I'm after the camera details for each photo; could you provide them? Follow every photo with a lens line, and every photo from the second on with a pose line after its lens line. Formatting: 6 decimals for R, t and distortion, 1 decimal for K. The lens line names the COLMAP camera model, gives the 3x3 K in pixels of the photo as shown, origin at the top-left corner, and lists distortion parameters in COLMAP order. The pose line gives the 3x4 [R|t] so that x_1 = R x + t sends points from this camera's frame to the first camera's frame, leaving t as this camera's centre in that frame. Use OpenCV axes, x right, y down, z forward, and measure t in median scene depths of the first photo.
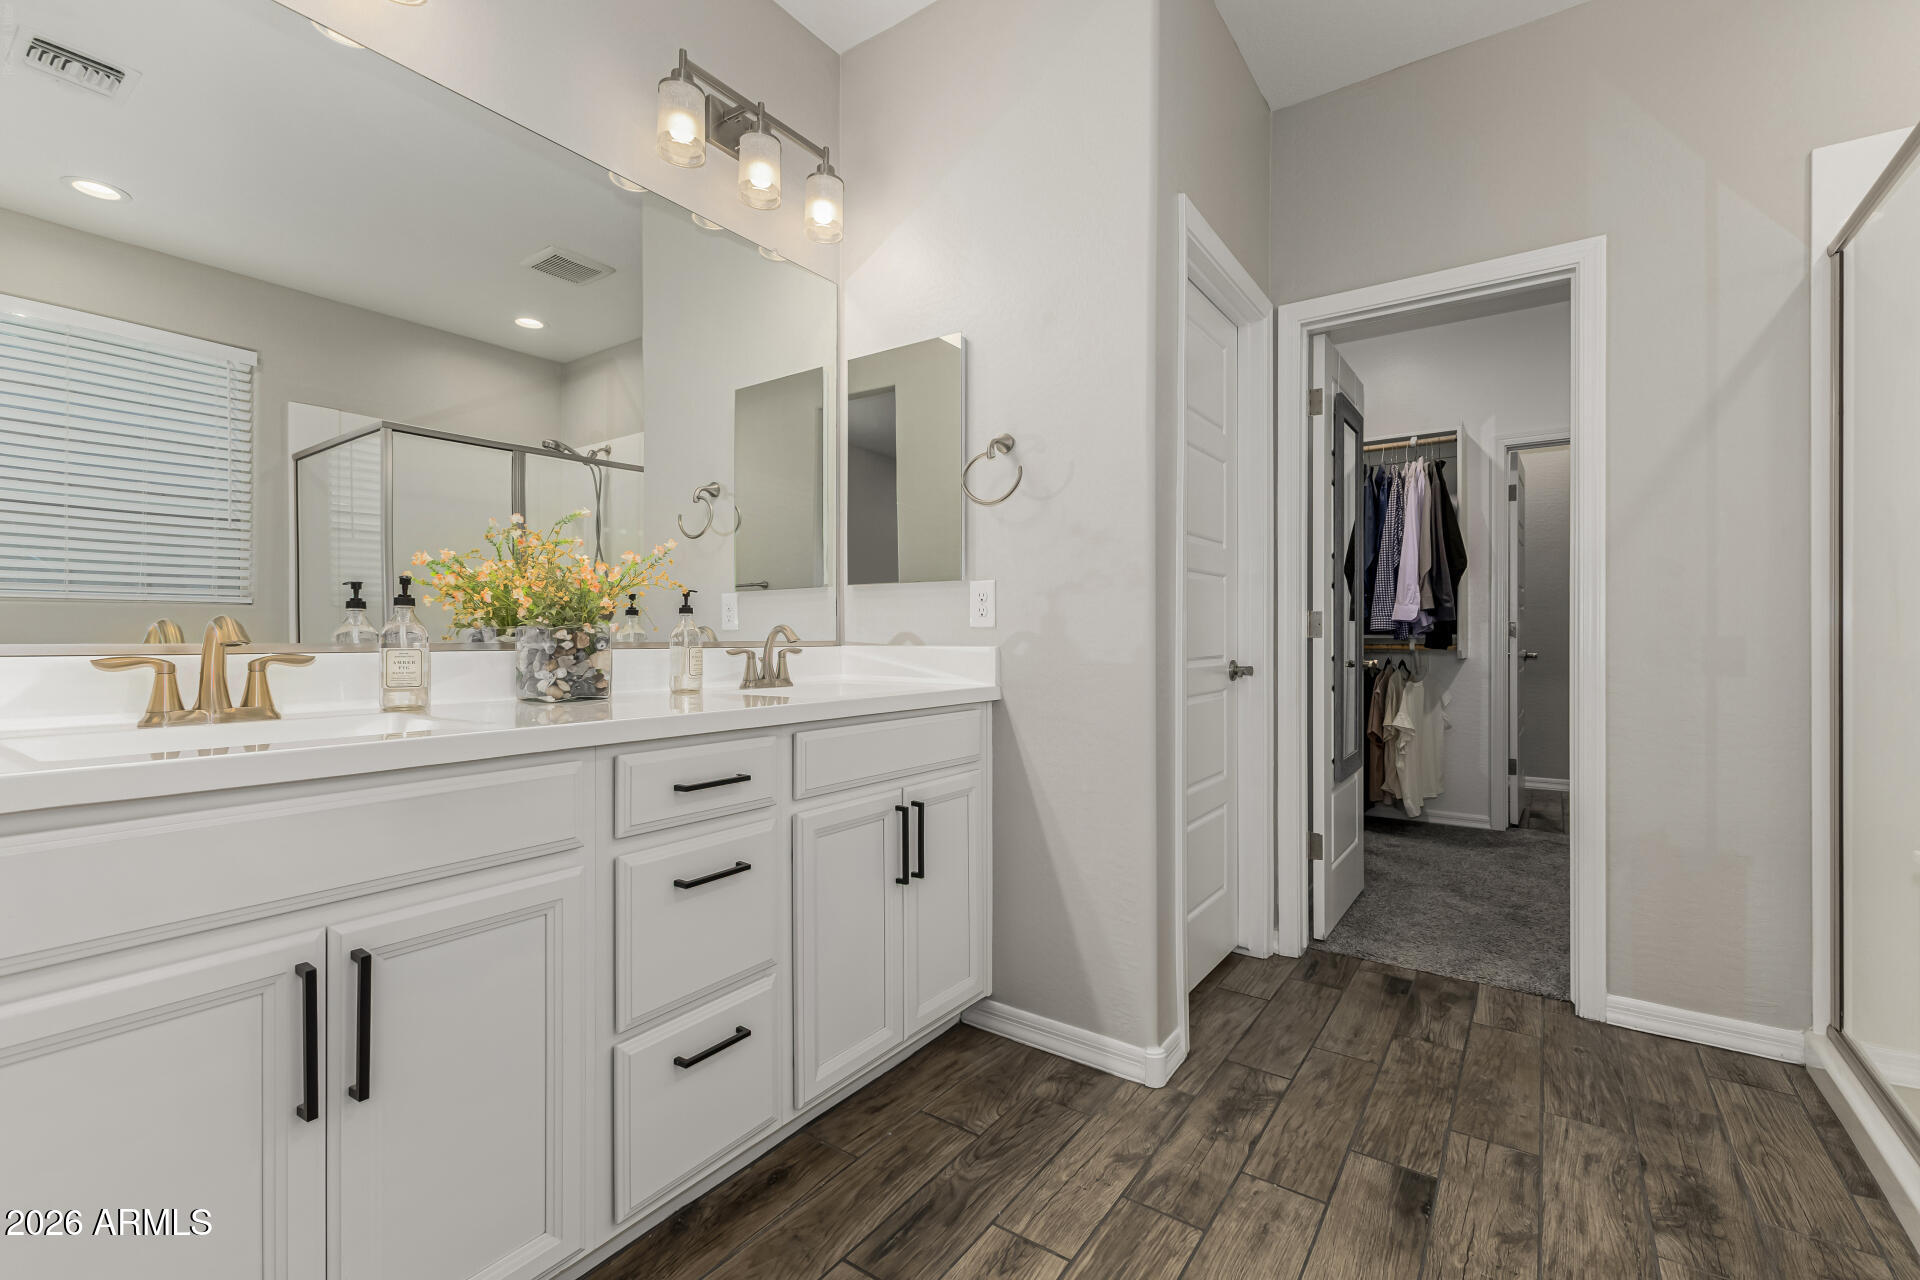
lens RADIAL K [[833.1, 0, 967.9], [0, 833.1, 639.6], [0, 0, 1]] dist [0.020988, -0.007880]
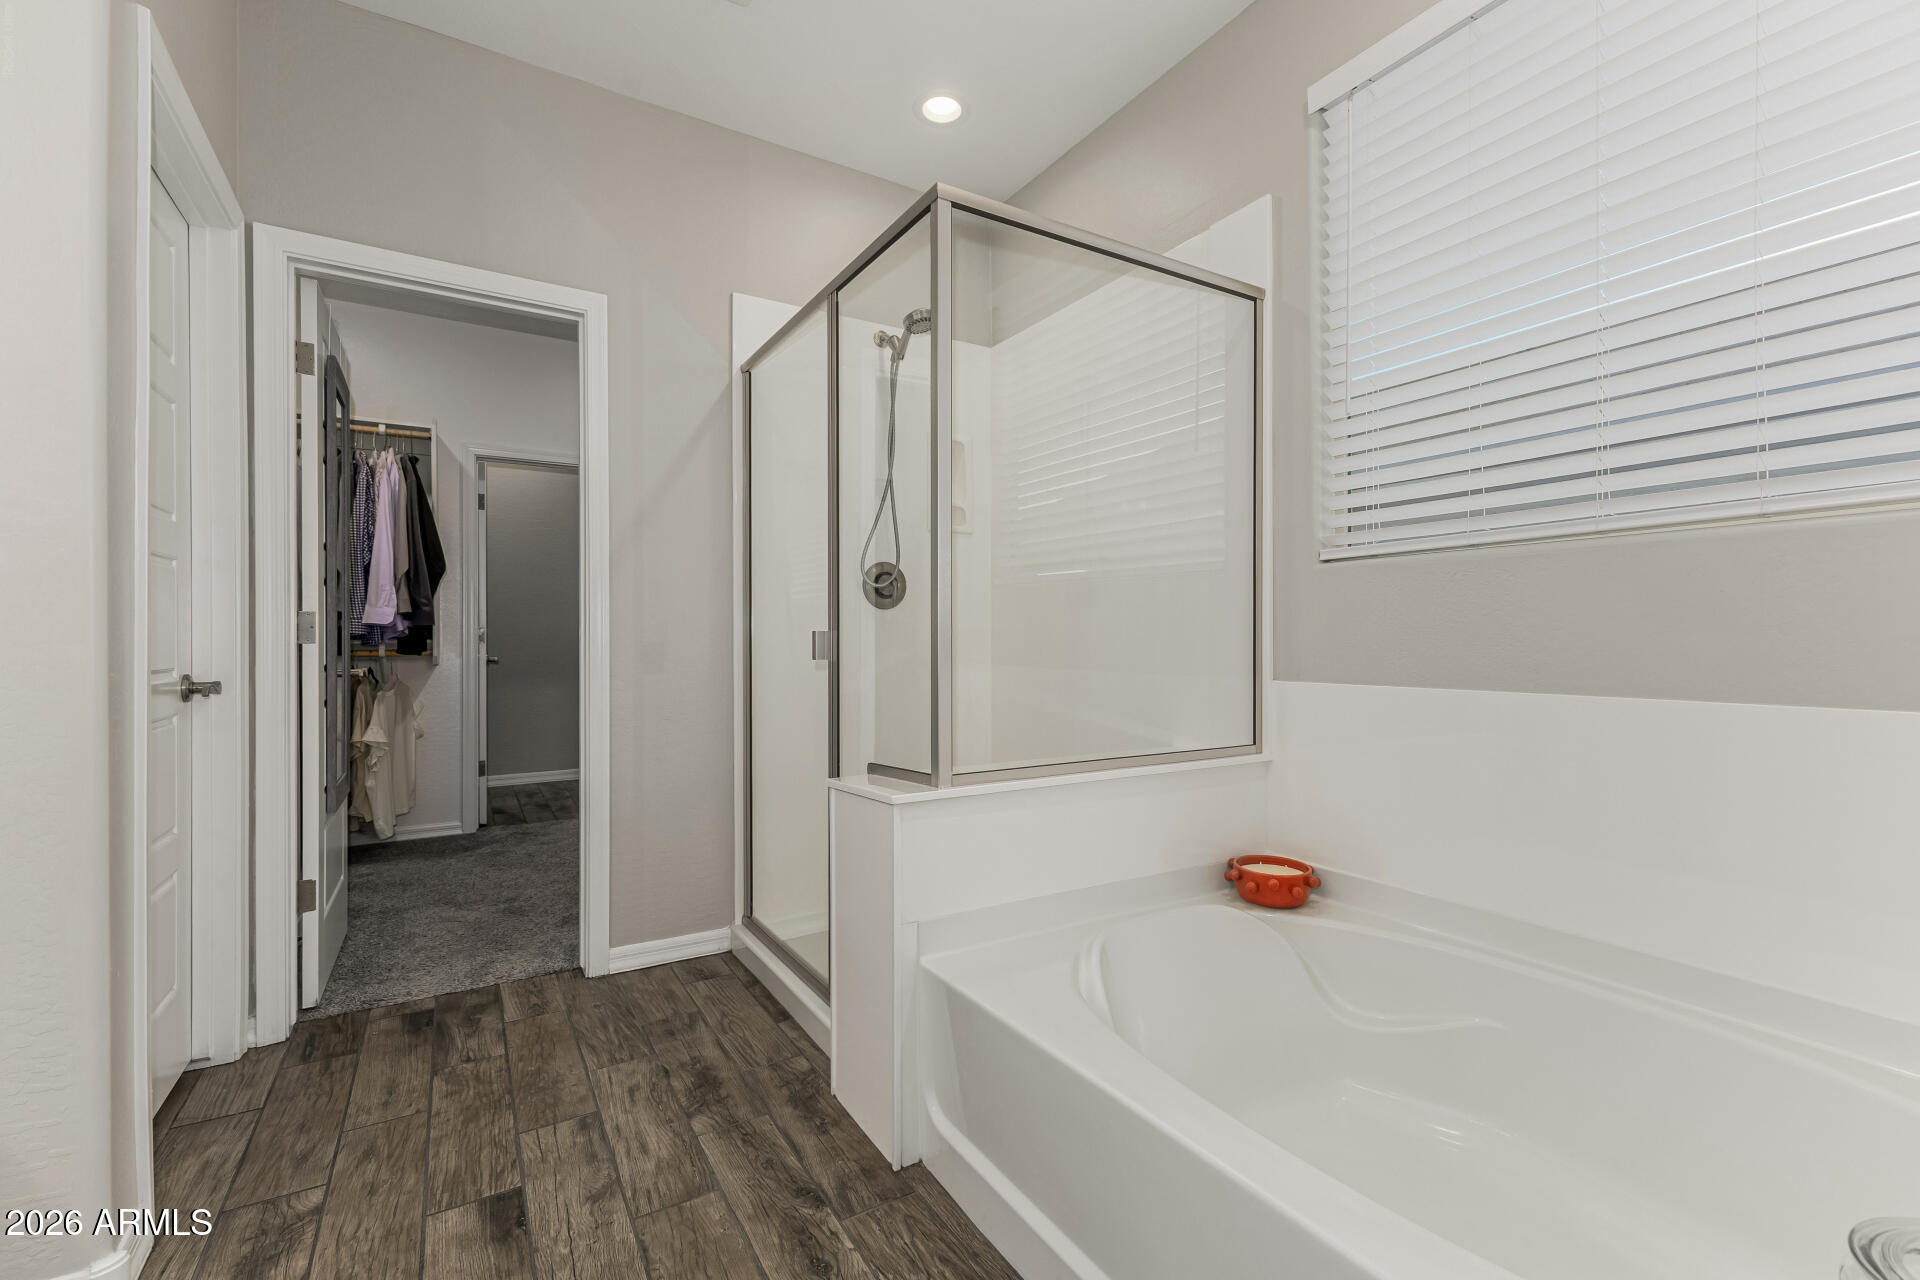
lens RADIAL K [[833.1, 0, 967.9], [0, 833.1, 639.6], [0, 0, 1]] dist [0.020988, -0.007880]
pose [[0.398237, -0.000252, 0.917282, -0.100544], [0.005977, 0.999979, -0.002320, -0.000151], [-0.917263, 0.006406, 0.398231, 0.080686]]
